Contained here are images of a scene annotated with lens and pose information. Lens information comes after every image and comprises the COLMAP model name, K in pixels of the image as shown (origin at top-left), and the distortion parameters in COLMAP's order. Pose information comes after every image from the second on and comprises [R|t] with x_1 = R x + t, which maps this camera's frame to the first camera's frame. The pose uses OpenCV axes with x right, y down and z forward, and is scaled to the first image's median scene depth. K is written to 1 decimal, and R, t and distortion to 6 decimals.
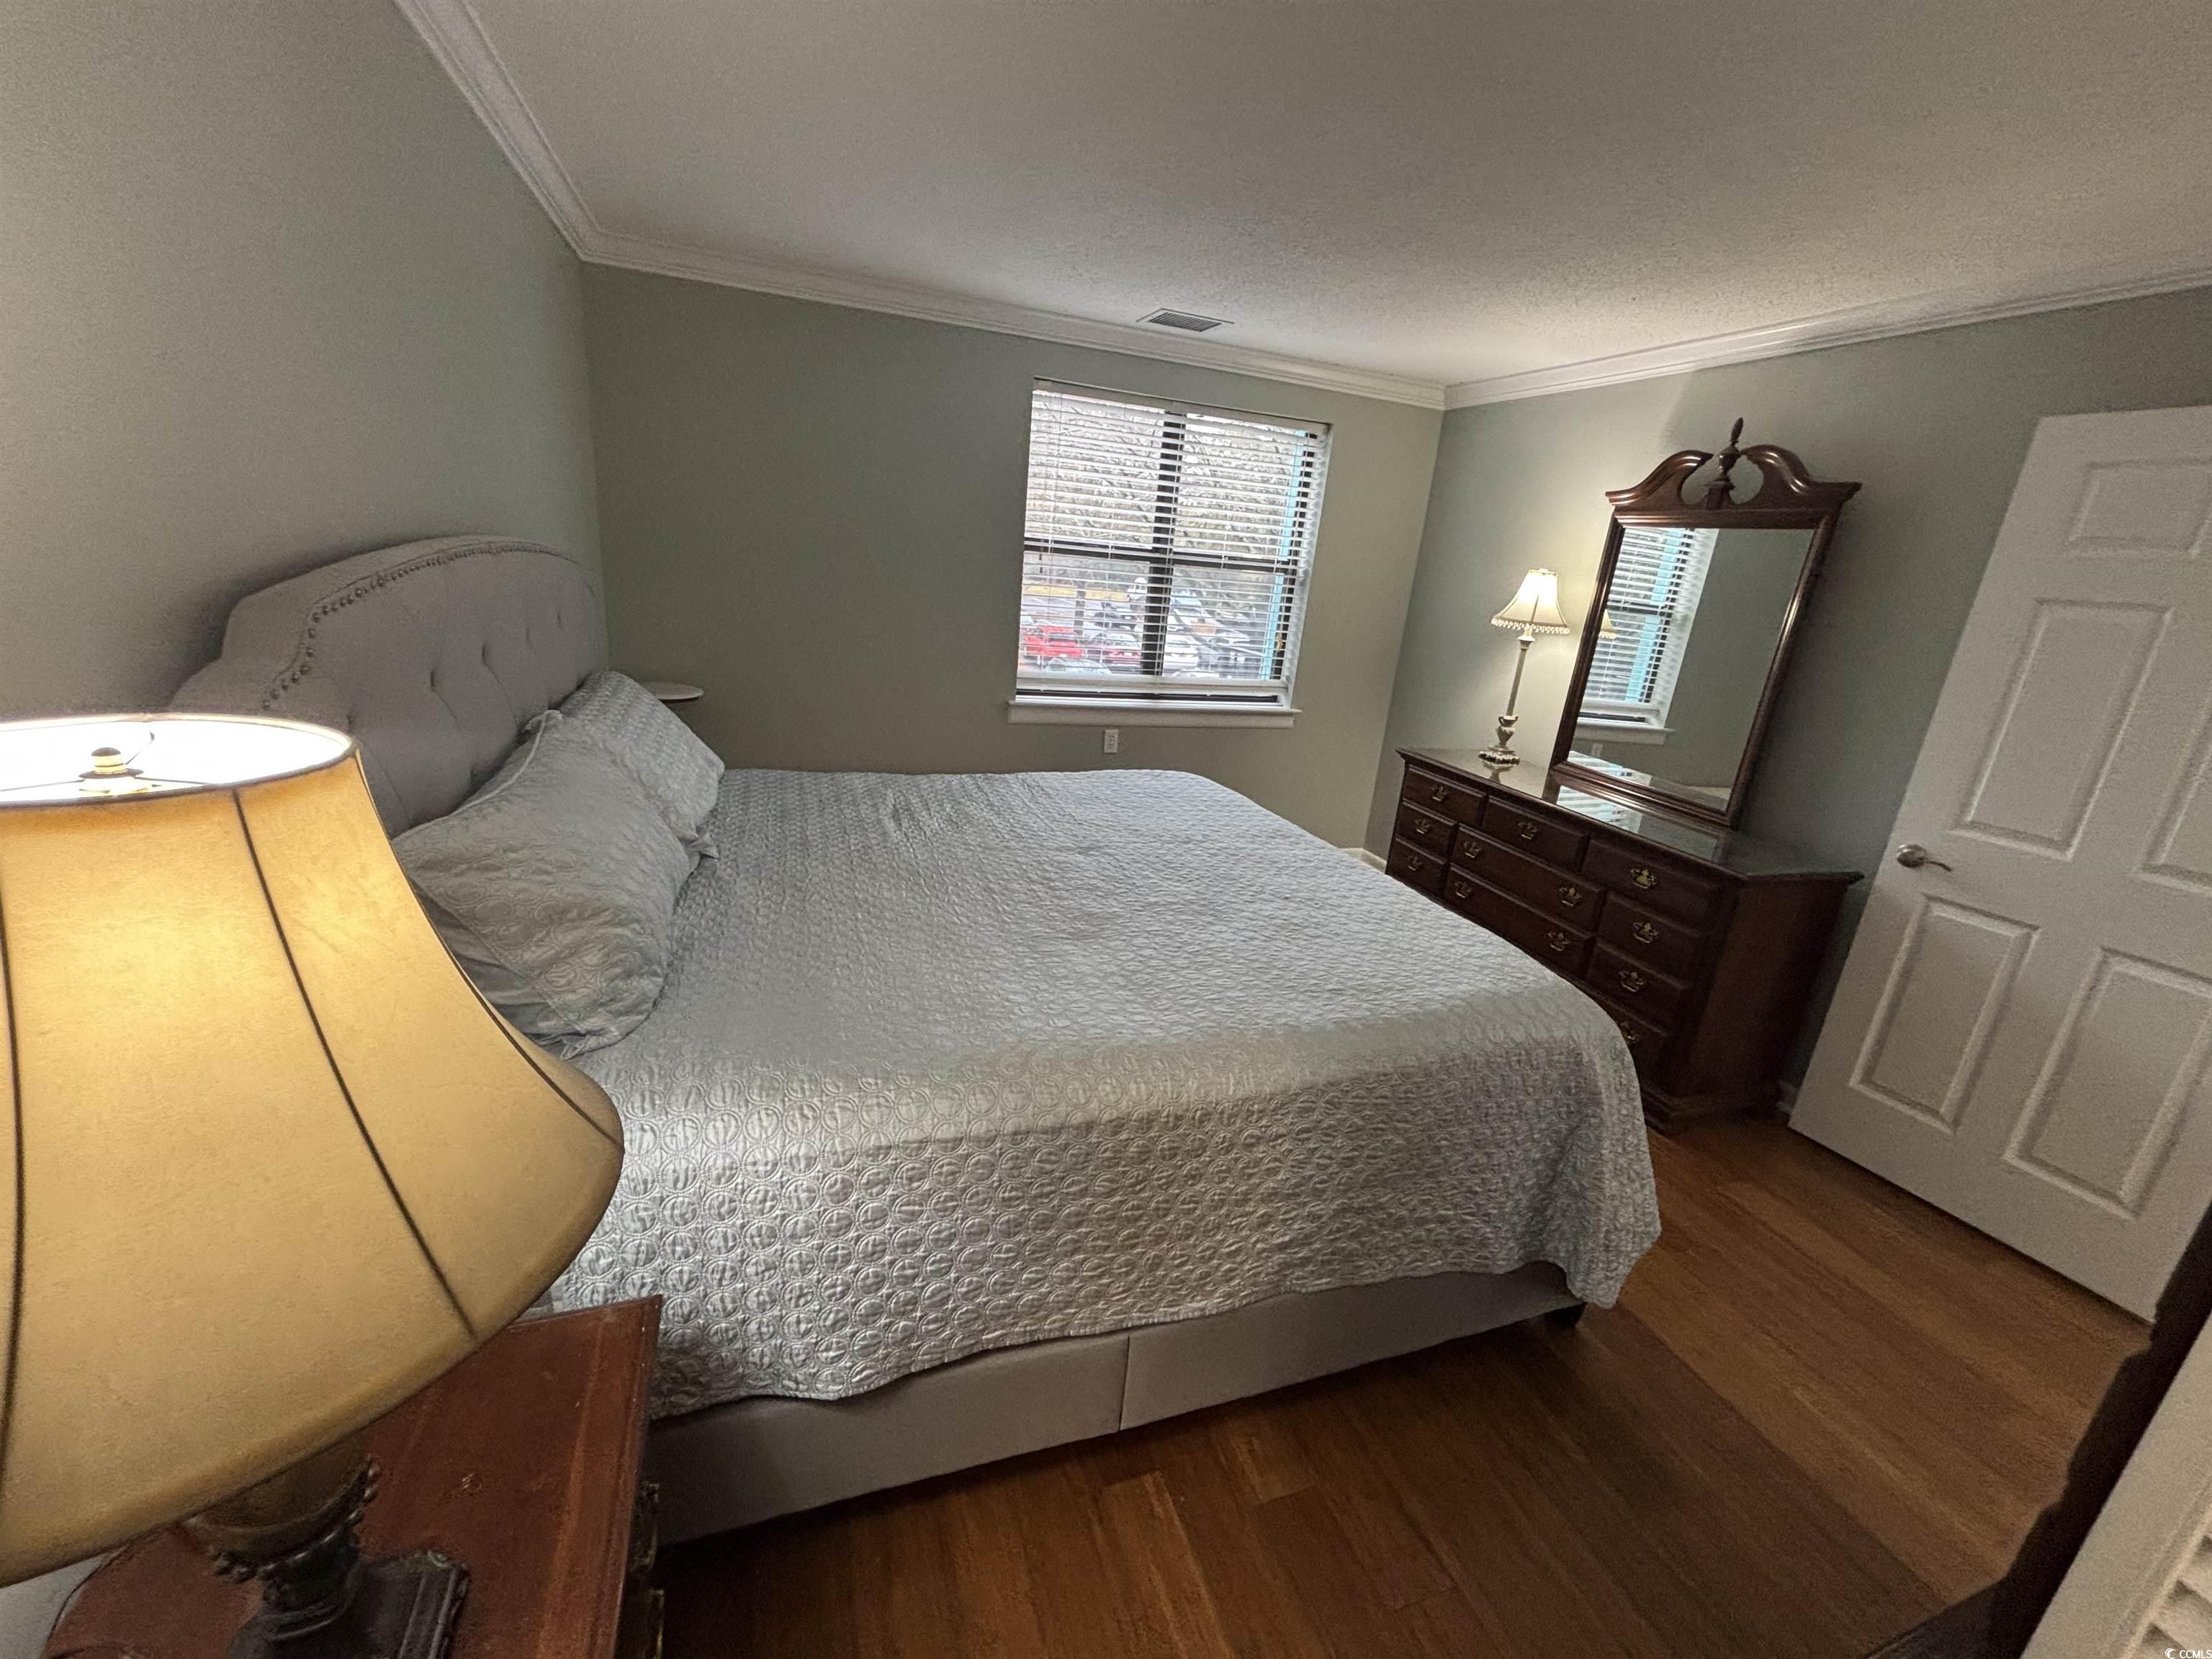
lens RADIAL K [[896.8, 0, 1099.2], [0, 896.8, 833.5], [0, 0, 1]] dist [0.003276, 0.000084]
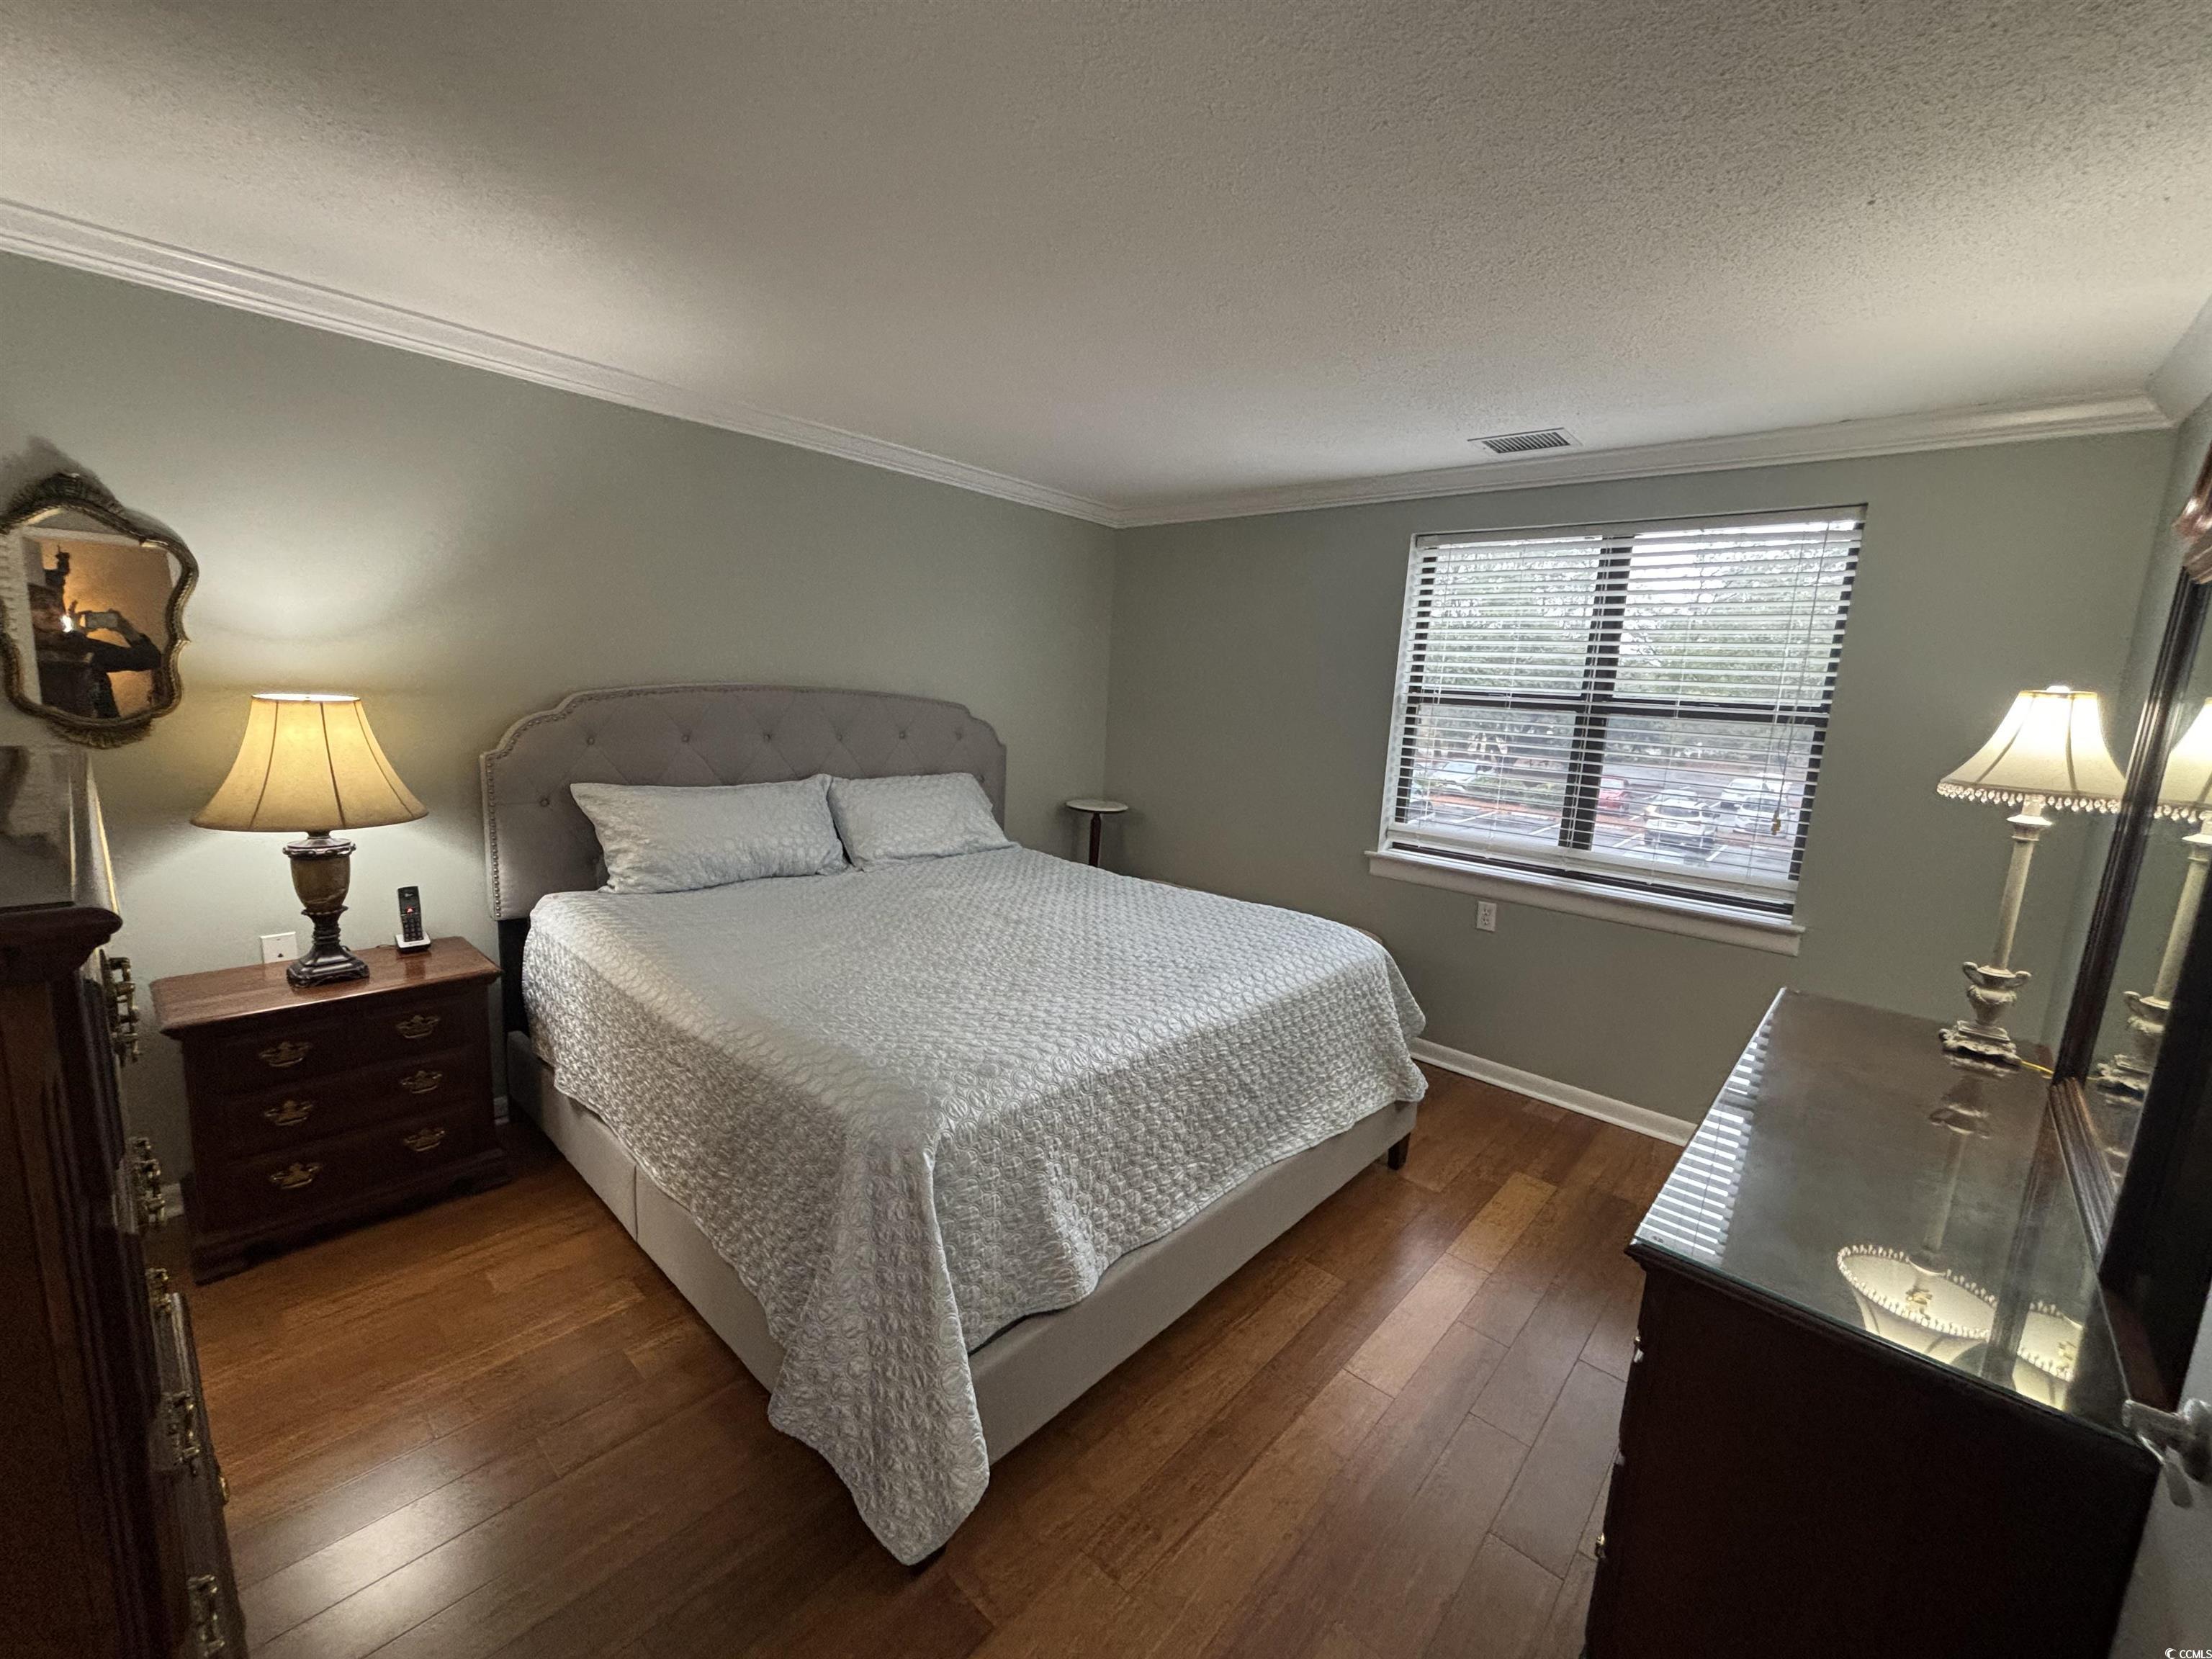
lens RADIAL K [[896.8, 0, 1097.4], [0, 896.8, 824.4], [0, 0, 1]] dist [0.003276, 0.000084]
pose [[0.477442, 0.080733, -0.874947, 0.577479], [-0.274136, 0.959752, -0.061032, -0.034283], [0.834805, 0.268994, 0.480358, 0.271203]]
